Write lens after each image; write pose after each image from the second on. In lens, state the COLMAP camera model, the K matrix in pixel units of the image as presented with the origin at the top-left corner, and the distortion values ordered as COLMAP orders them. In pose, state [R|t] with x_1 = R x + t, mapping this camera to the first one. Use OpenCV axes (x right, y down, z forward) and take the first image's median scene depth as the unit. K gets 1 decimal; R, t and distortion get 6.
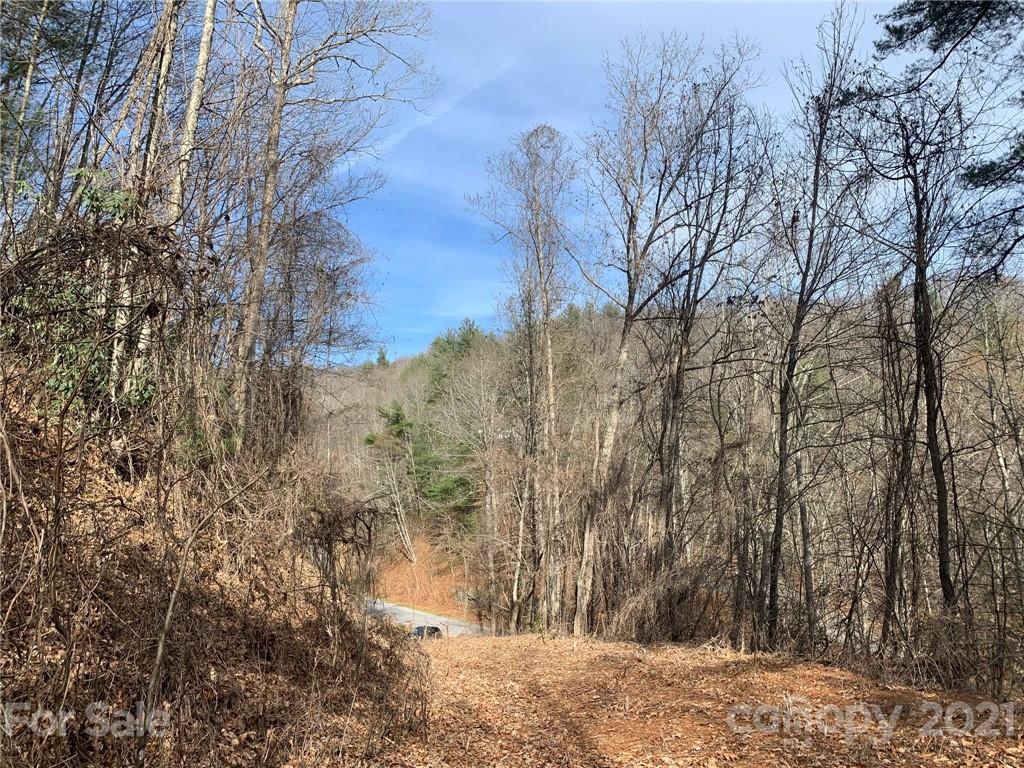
lens RADIAL K [[735.8, 0, 511.2], [0, 735.8, 380.9], [0, 0, 1]] dist [-0.007425, -0.025547]
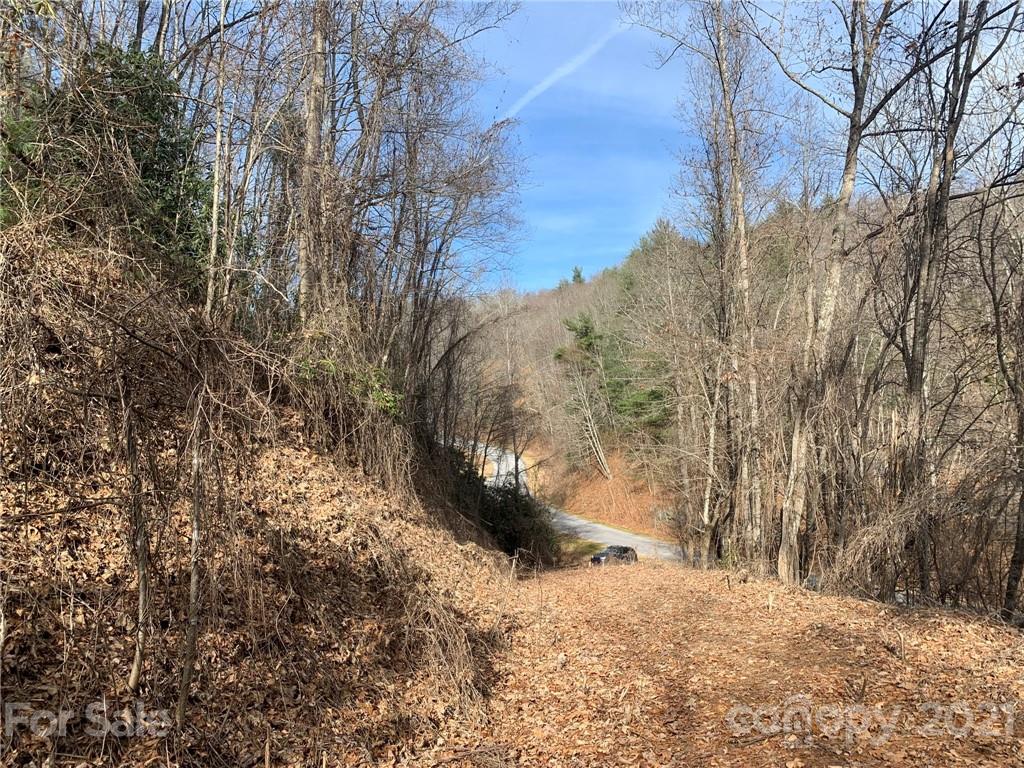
lens RADIAL K [[735.8, 0, 505.6], [0, 735.8, 388.5], [0, 0, 1]] dist [-0.007425, -0.025547]
pose [[0.960071, -0.024290, -0.278700, 0.027992], [0.056766, 0.992414, 0.109055, 0.057697], [0.273936, -0.120521, 0.954166, 0.212936]]
